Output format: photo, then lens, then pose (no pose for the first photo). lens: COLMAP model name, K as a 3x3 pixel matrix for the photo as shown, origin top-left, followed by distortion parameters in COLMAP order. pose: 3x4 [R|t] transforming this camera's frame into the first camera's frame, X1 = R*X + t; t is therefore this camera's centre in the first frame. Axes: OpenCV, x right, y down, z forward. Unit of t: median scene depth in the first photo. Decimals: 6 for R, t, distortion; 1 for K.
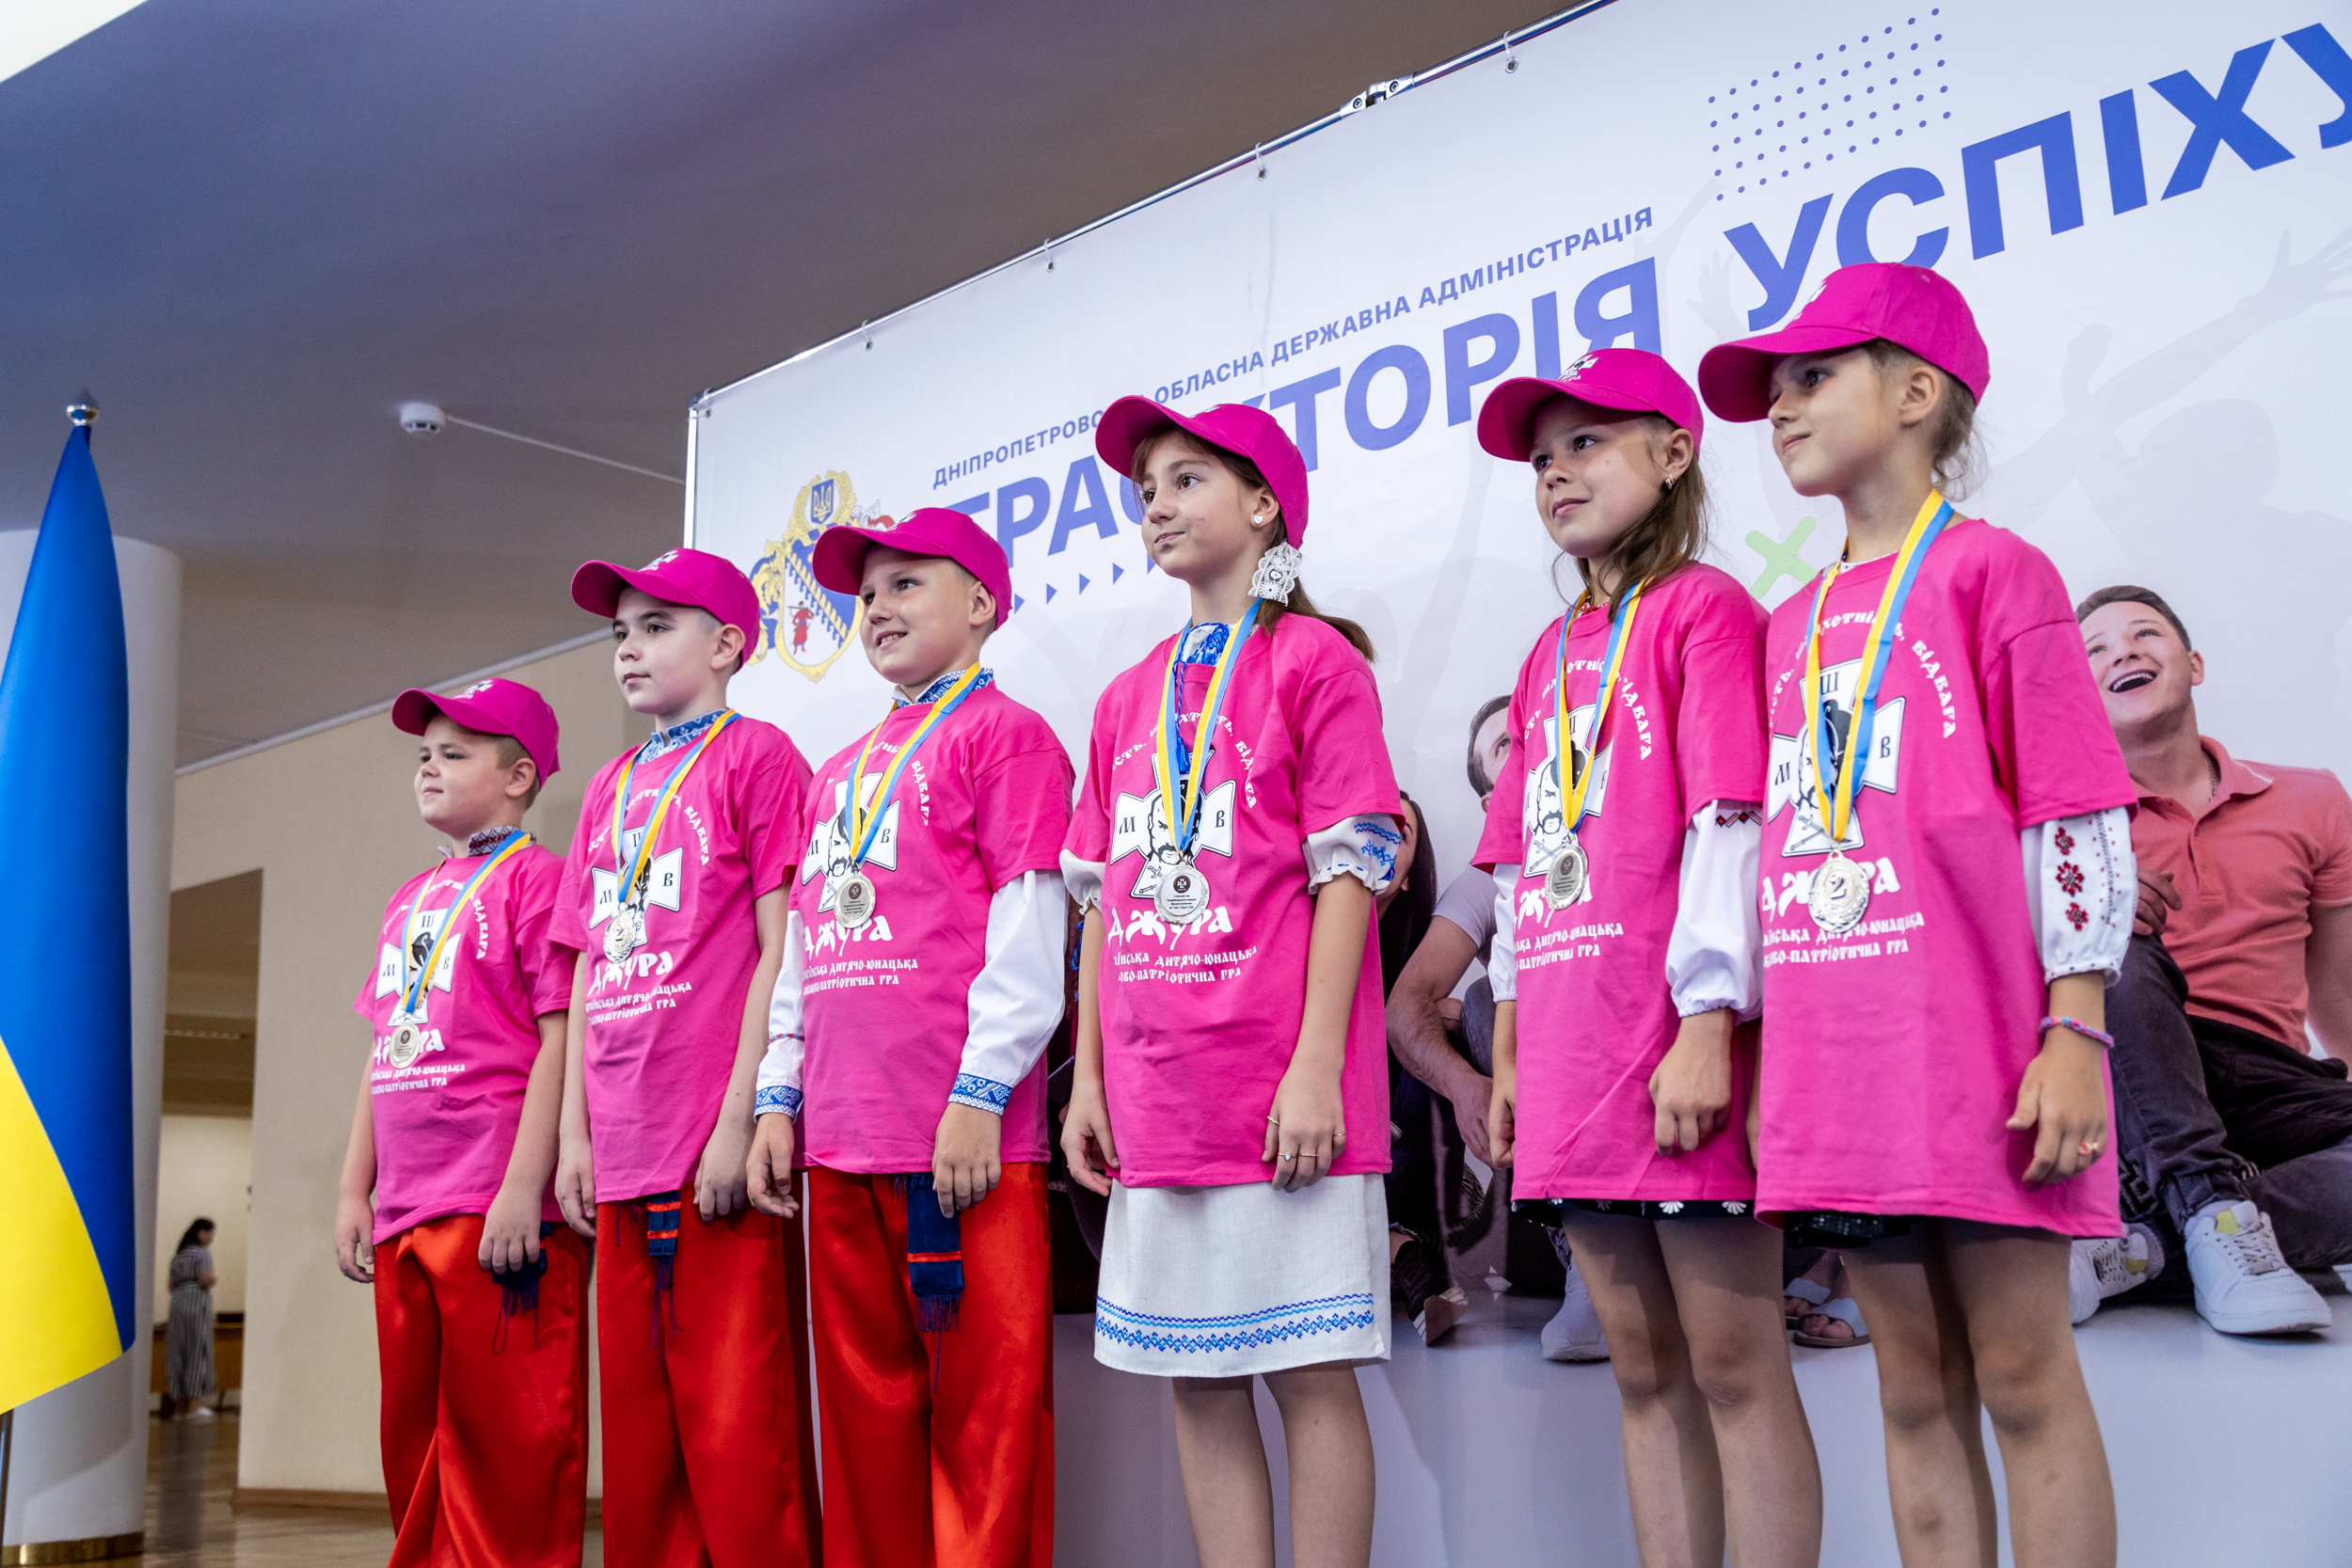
lens RADIAL K [[2458.3, 0, 1183.2], [0, 2458.3, 791.0], [0, 0, 1]] dist [-0.021781, 0.000000]
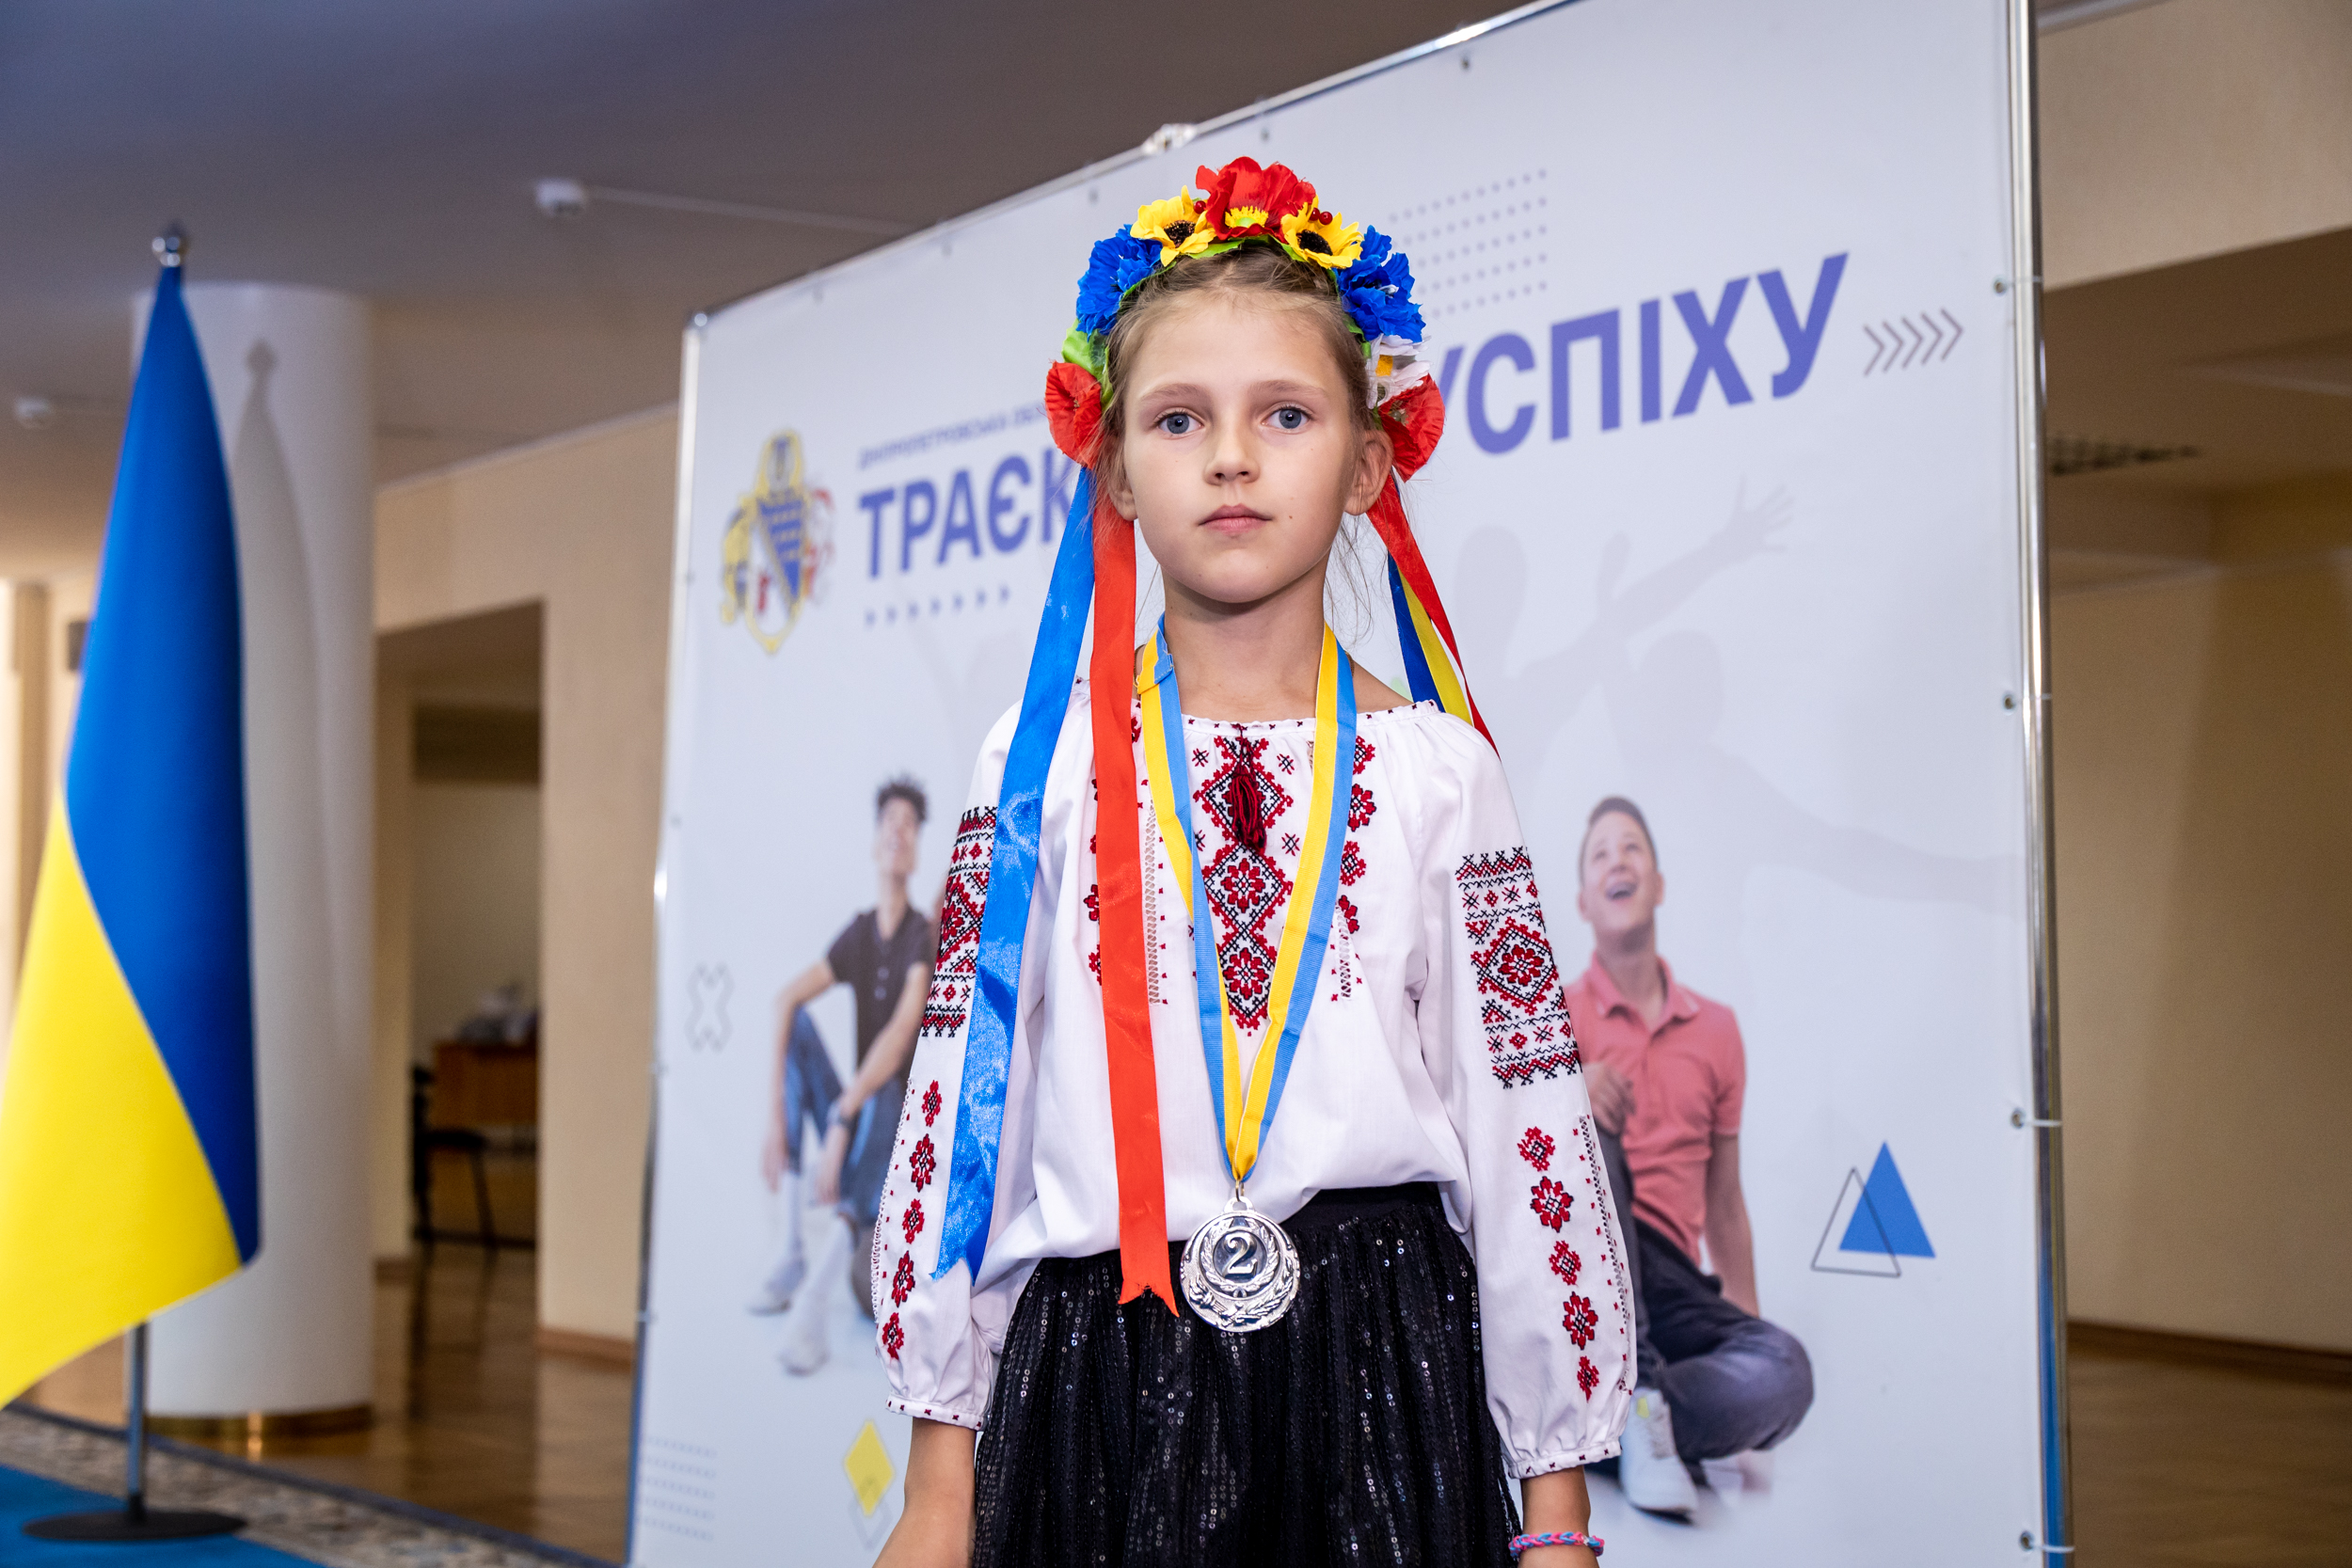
lens RADIAL K [[3744.2, 0, 1171.8], [0, 3744.2, 791.8], [0, 0, 1]] dist [-0.041956, 0.000000]
pose [[0.961984, 0.021708, -0.272242, 0.643358], [0.020490, 0.988290, 0.151206, -0.335995], [0.272336, -0.151036, 0.950274, -0.572127]]
